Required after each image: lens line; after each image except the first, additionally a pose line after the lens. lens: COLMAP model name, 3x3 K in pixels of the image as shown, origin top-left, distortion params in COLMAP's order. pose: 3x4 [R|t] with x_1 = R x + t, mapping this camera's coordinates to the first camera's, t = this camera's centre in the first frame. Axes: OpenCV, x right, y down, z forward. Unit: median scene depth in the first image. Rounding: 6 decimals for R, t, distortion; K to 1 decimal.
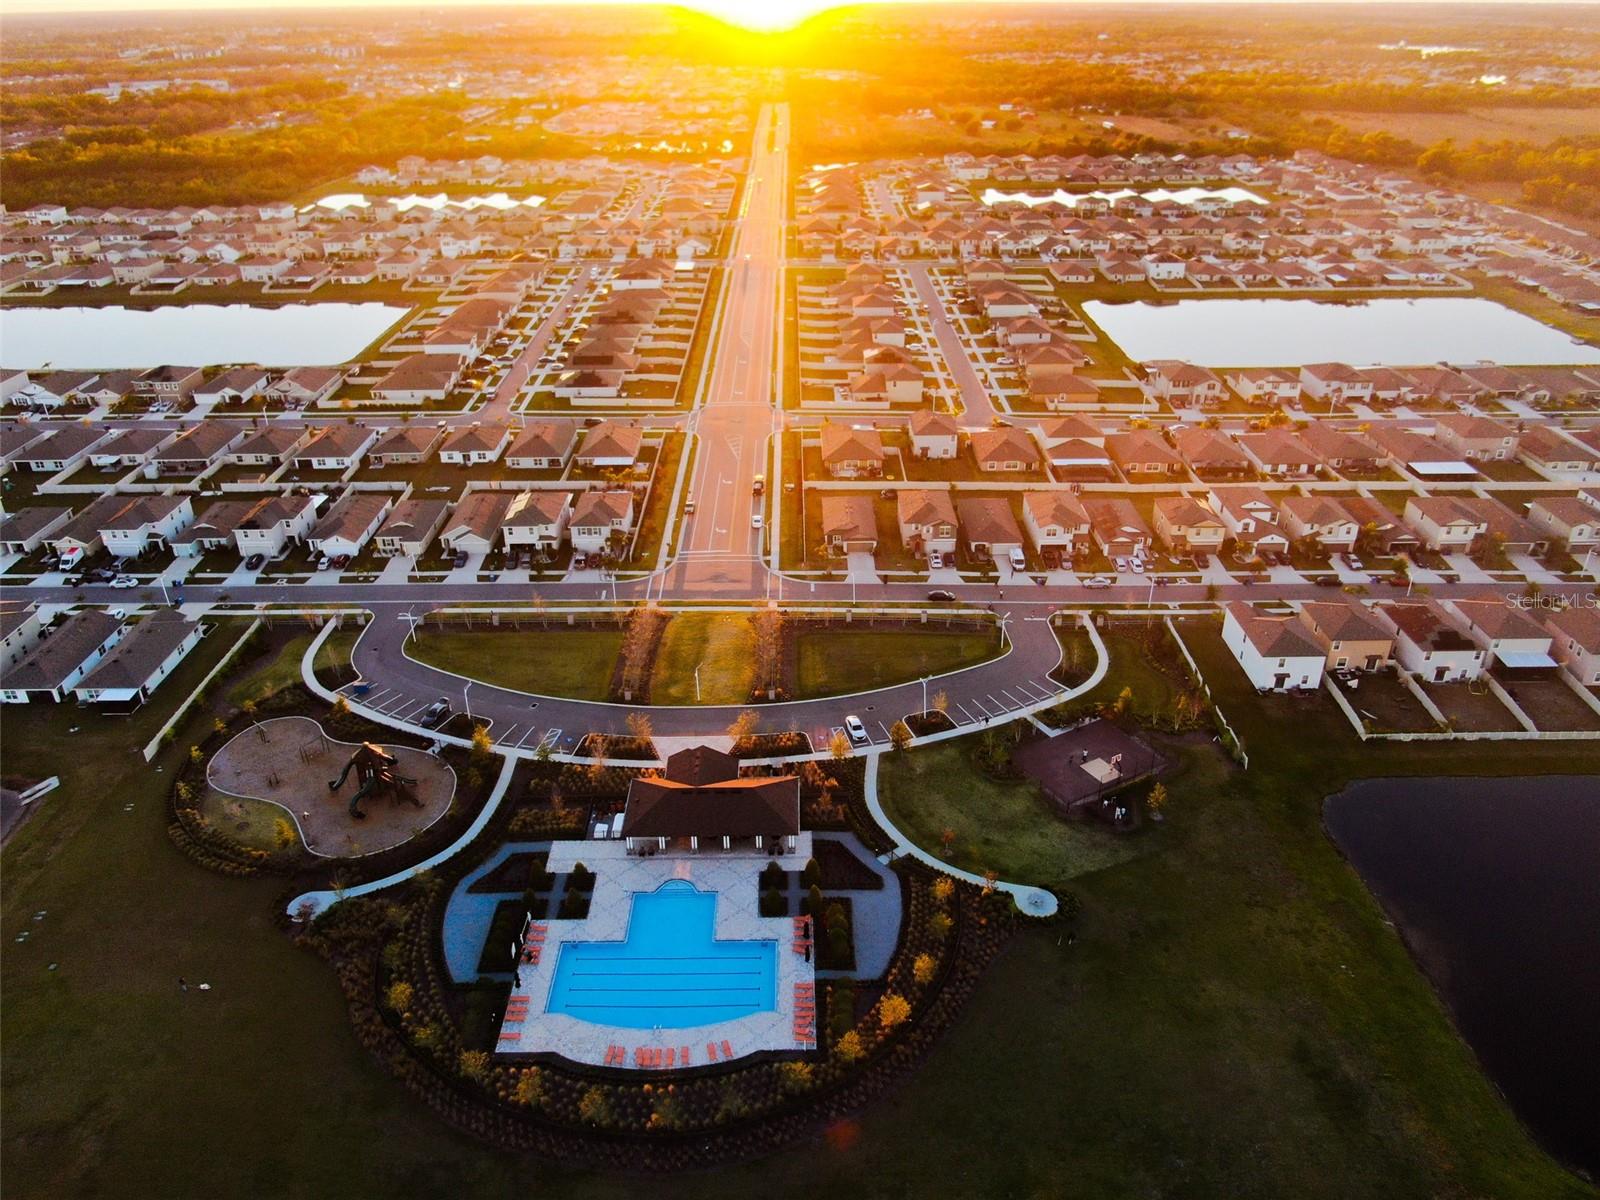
lens RADIAL K [[1154.4, 0, 800.0], [0, 1154.4, 600.0], [0, 0, 1]] dist [-0.012845, 0.000202]
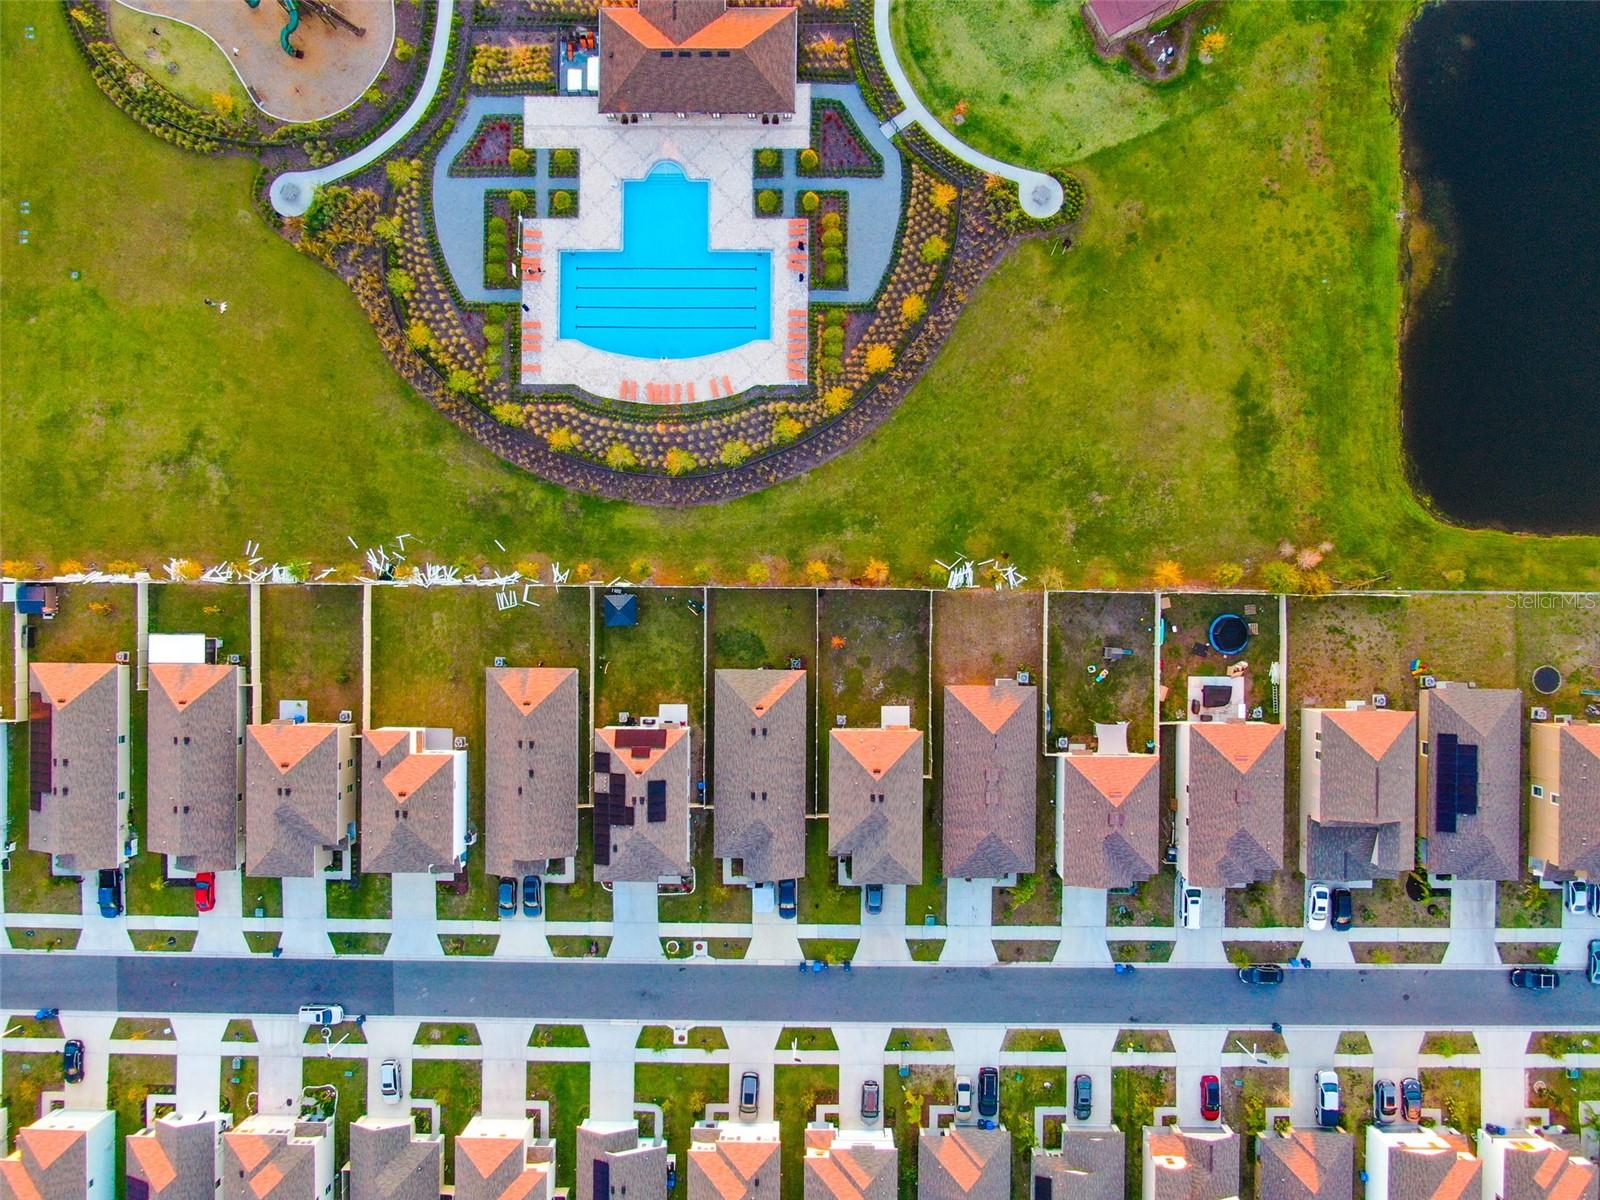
lens RADIAL K [[1159.1, 0, 797.1], [0, 1159.1, 601.6], [0, 0, 1]] dist [-0.018127, 0.002446]
pose [[0.999845, 0.015183, -0.008932, 0.016525], [0.000813, 0.466737, 0.884396, -0.474873], [0.017597, -0.884266, 0.466653, 0.269621]]
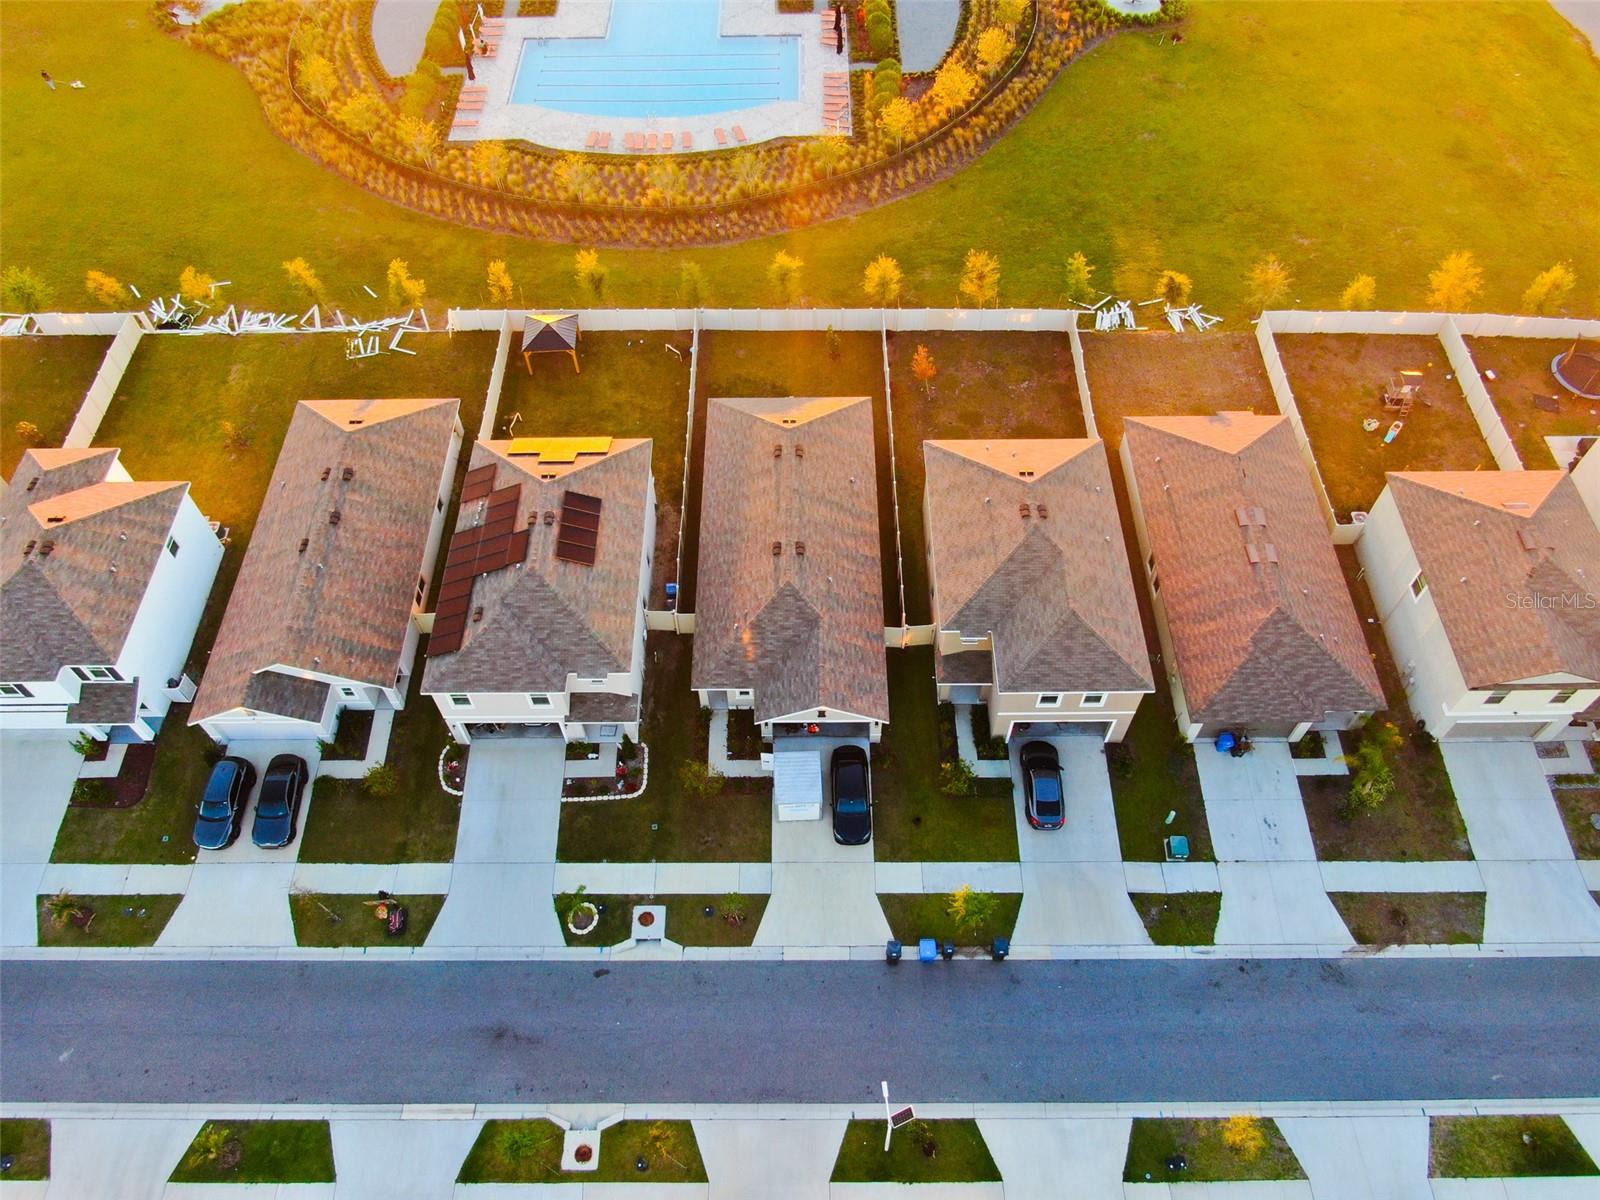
lens RADIAL K [[1154.4, 0, 800.0], [0, 1154.4, 600.0], [0, 0, 1]] dist [-0.012845, 0.000202]
pose [[0.999988, 0.002541, -0.004099, -0.016533], [-0.000426, 0.893201, 0.449657, 0.298671], [0.004803, -0.449650, 0.893192, 0.138399]]
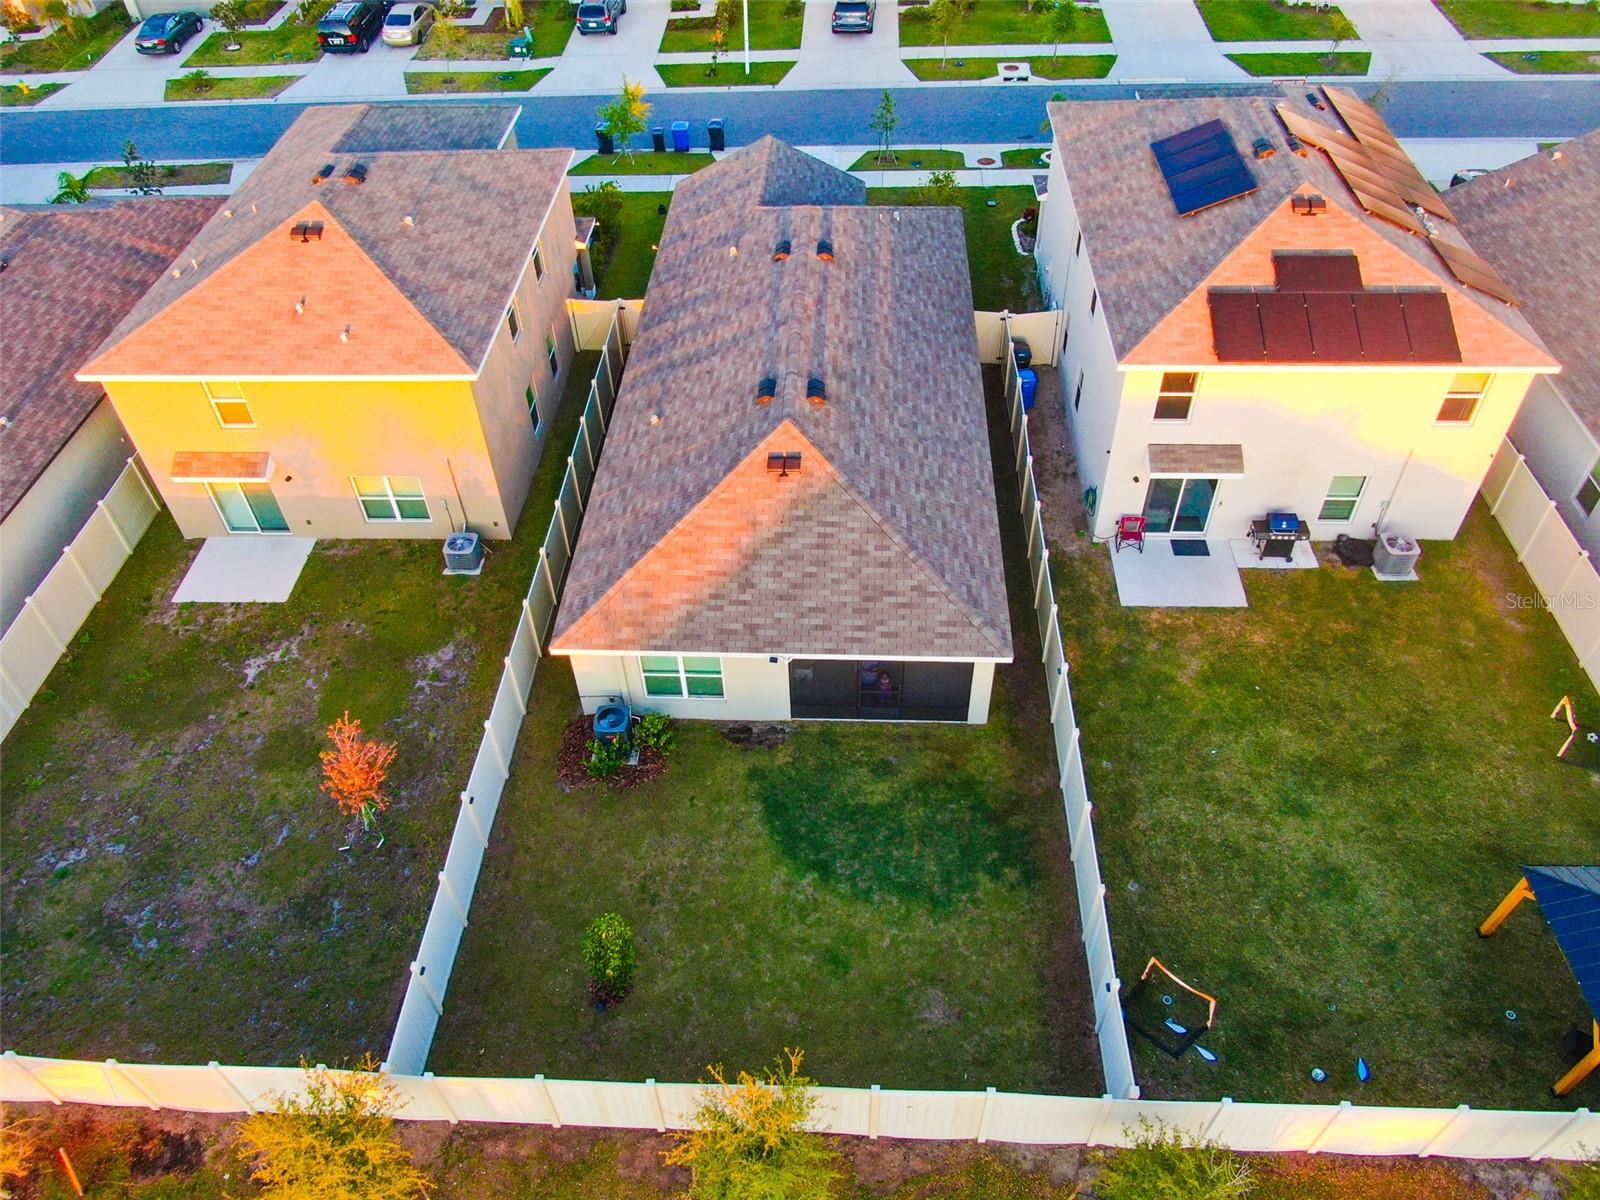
lens RADIAL K [[1159.1, 0, 797.1], [0, 1159.1, 601.6], [0, 0, 1]] dist [-0.018127, 0.002446]
pose [[-0.997873, -0.016637, 0.063027, -0.040029], [0.055223, 0.297989, 0.952971, 0.272215], [-0.034636, 0.954424, -0.296436, 0.748831]]
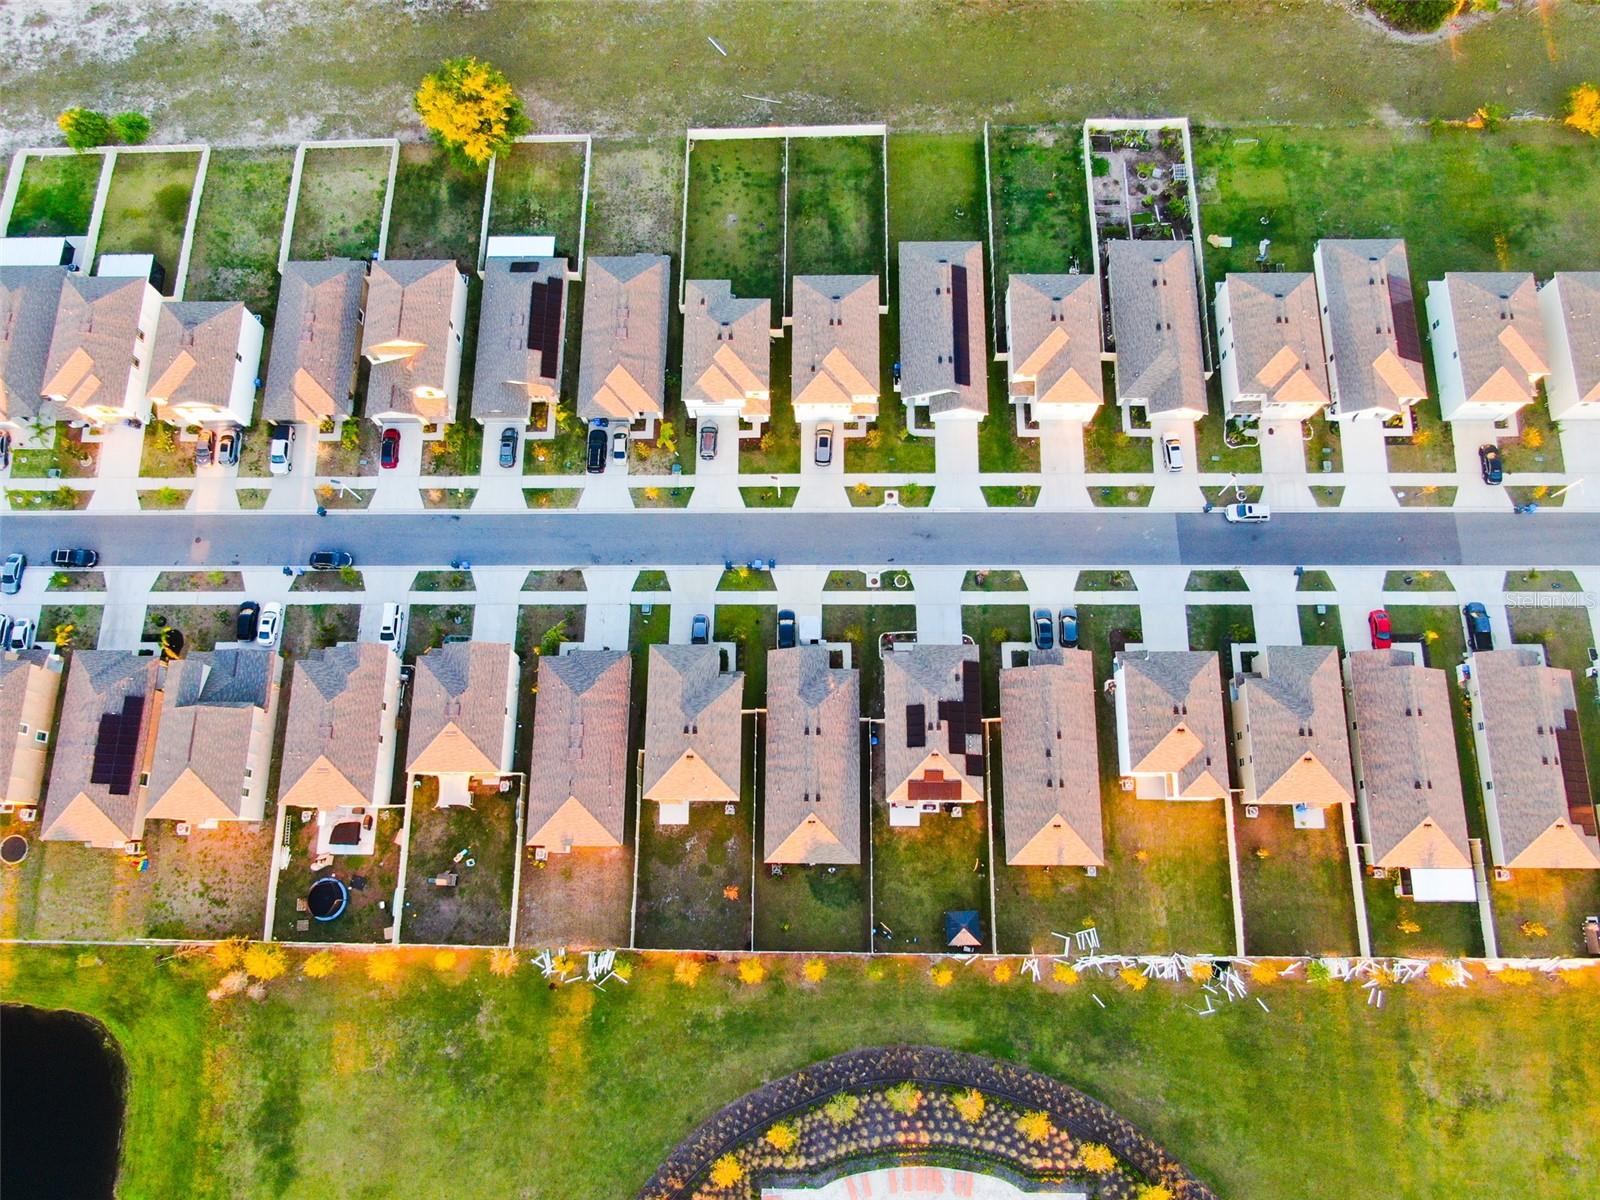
lens RADIAL K [[1159.1, 0, 797.1], [0, 1159.1, 601.6], [0, 0, 1]] dist [-0.018127, 0.002446]
pose [[-0.999273, -0.008082, 0.037271, -0.046372], [0.038136, -0.219102, 0.974956, -0.442273], [0.000287, 0.975669, 0.219251, 0.265795]]
